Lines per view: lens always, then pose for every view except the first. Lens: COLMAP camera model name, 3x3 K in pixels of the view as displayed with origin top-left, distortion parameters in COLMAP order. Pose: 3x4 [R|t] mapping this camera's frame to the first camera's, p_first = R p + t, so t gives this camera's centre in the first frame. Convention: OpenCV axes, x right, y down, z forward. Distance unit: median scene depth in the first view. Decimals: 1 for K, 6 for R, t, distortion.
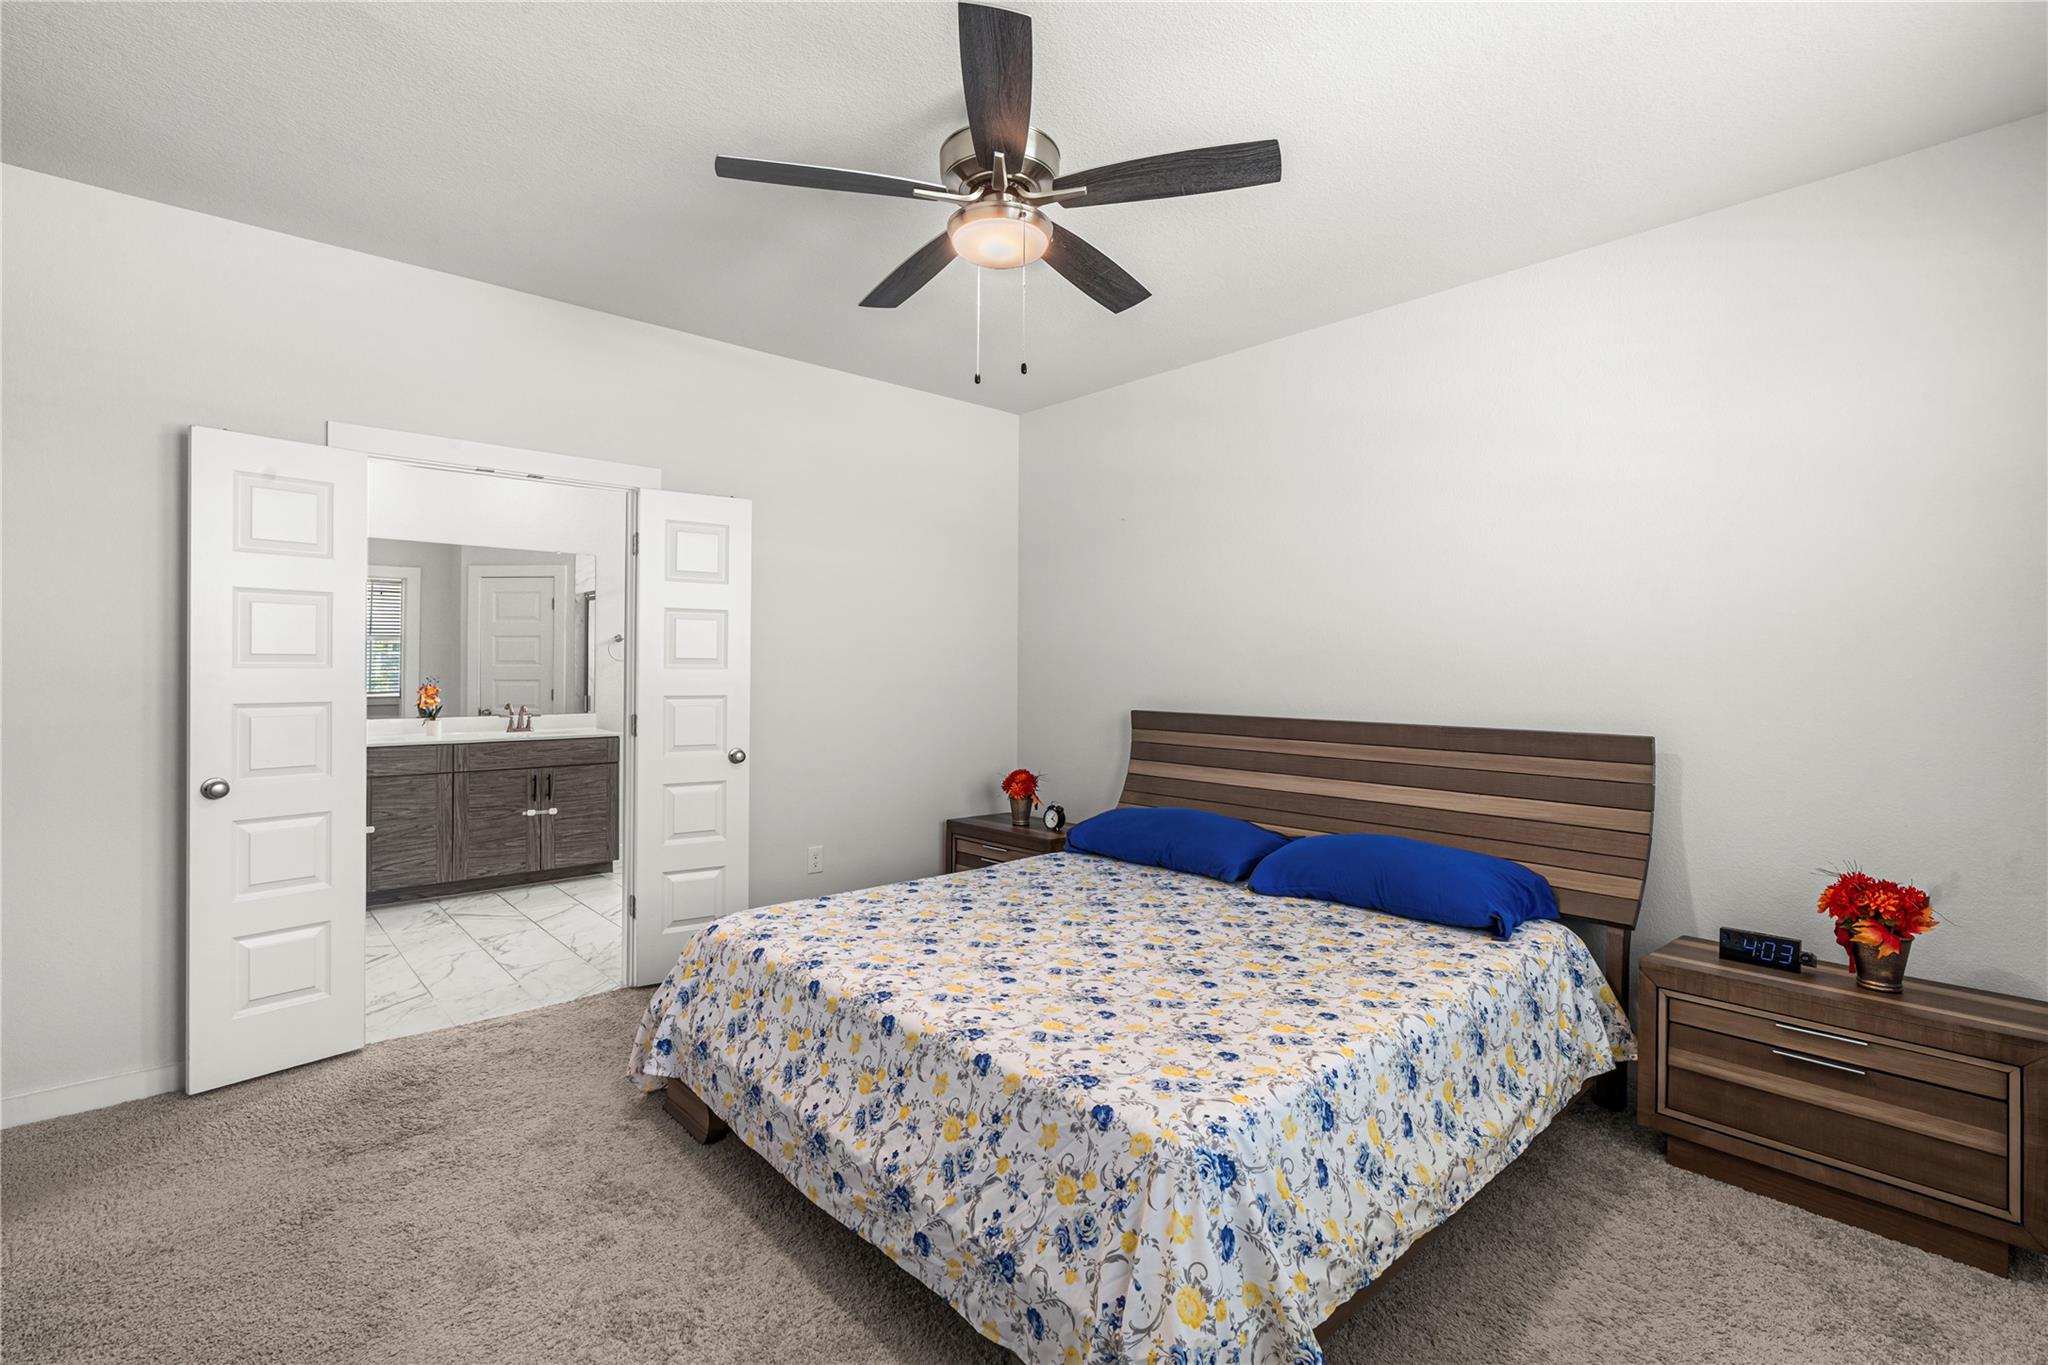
lens RADIAL K [[951.7, 0, 1008.3], [0, 951.7, 681.6], [0, 0, 1]] dist [-0.006707, 0.002634]
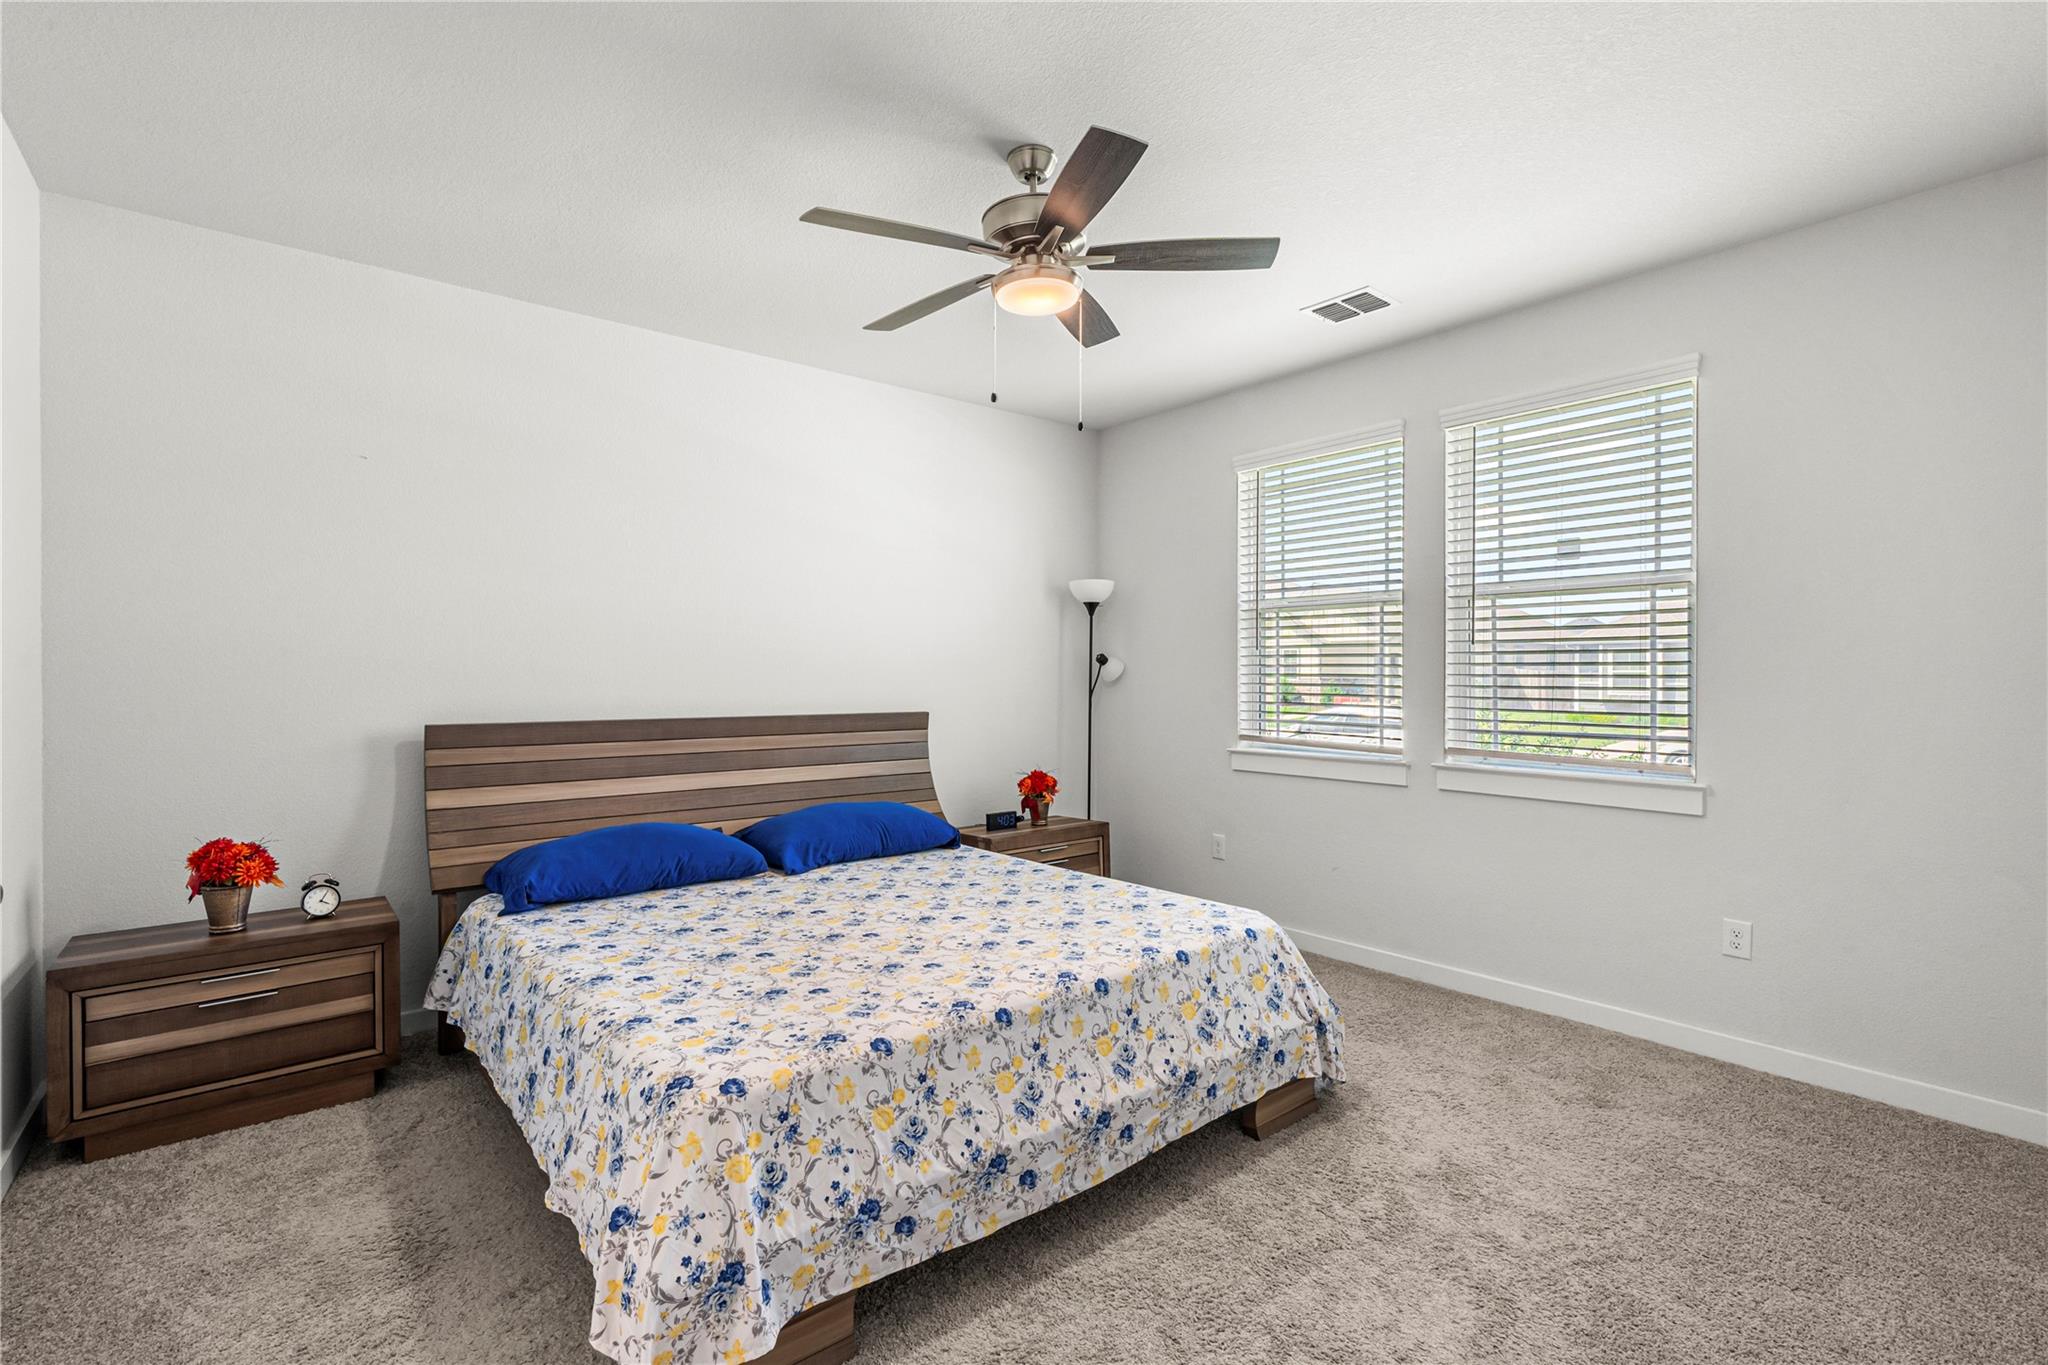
lens RADIAL K [[951.7, 0, 1013.0], [0, 951.7, 678.2], [0, 0, 1]] dist [-0.006707, 0.002634]
pose [[0.028565, -0.002736, 0.999588, -0.921715], [0.019820, 0.999801, 0.002170, 0.001535], [-0.999395, 0.019750, 0.028614, 0.809139]]
